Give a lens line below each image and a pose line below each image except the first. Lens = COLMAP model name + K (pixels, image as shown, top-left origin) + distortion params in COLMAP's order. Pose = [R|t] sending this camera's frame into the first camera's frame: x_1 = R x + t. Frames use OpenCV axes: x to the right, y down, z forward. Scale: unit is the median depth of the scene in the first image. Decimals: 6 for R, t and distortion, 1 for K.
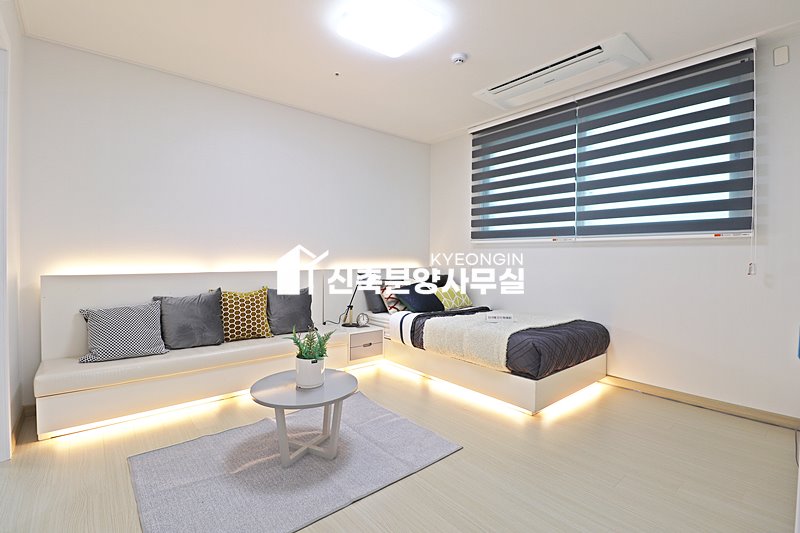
lens RADIAL K [[369.7, 0, 404.8], [0, 369.7, 264.8], [0, 0, 1]] dist [-0.011127, -0.006415]
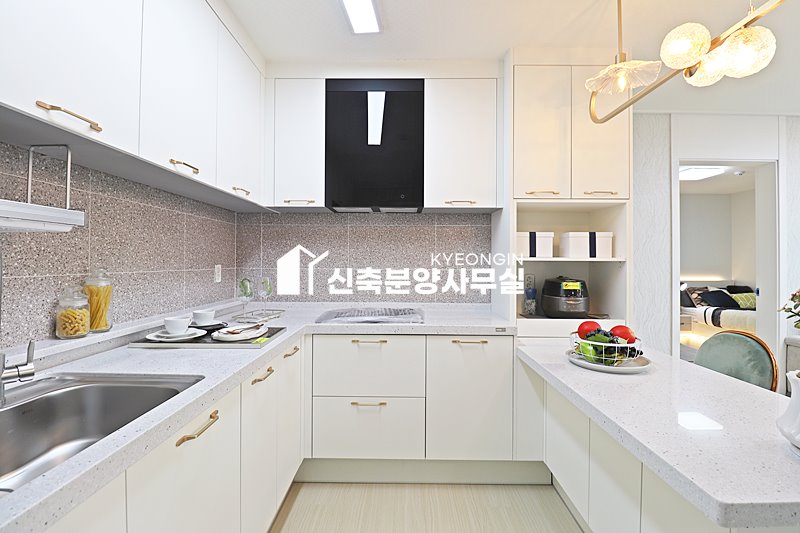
lens RADIAL K [[369.7, 0, 401.0], [0, 369.7, 259.5], [0, 0, 1]] dist [-0.011127, -0.006415]
pose [[0.748074, -0.006654, -0.663582, 0.063408], [-0.011086, 0.999685, -0.022522, -0.036242], [0.663522, 0.024205, 0.747765, -1.226066]]
